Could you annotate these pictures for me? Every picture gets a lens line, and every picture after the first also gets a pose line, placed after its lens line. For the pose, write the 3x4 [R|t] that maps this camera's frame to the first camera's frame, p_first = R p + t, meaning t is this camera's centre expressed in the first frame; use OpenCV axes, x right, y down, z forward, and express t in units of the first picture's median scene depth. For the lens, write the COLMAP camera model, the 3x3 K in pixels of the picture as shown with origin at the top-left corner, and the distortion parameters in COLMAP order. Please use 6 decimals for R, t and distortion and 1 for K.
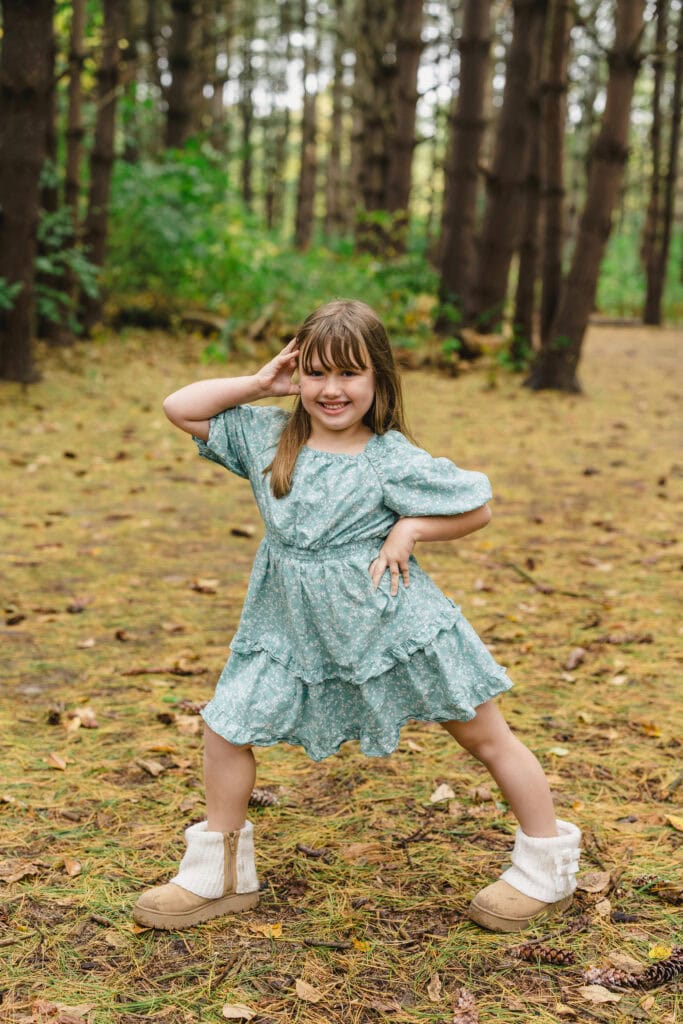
lens RADIAL K [[1538.1, 0, 341.5], [0, 1538.1, 512.0], [0, 0, 1]] dist [-0.004811, 0.035816]
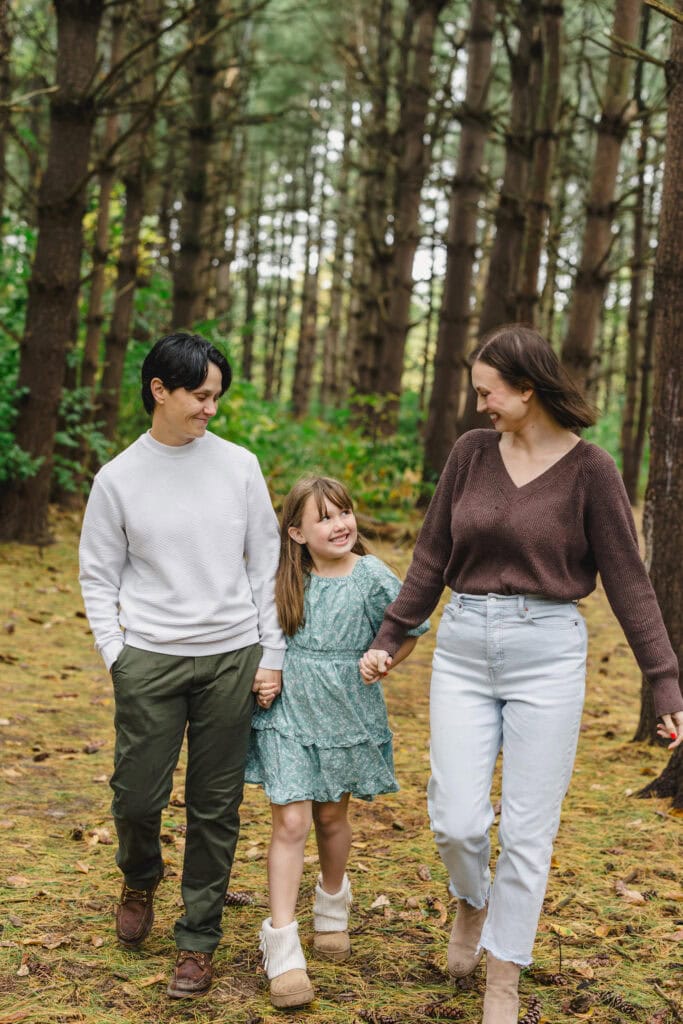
lens RADIAL K [[1525.2, 0, 338.2], [0, 1525.2, 446.3], [0, 0, 1]] dist [0.009596, 0.020792]
pose [[0.999282, 0.037870, 0.001379, 0.009262], [-0.037258, 0.988466, -0.146788, -0.003535], [-0.006922, 0.146631, 0.989167, -0.216131]]
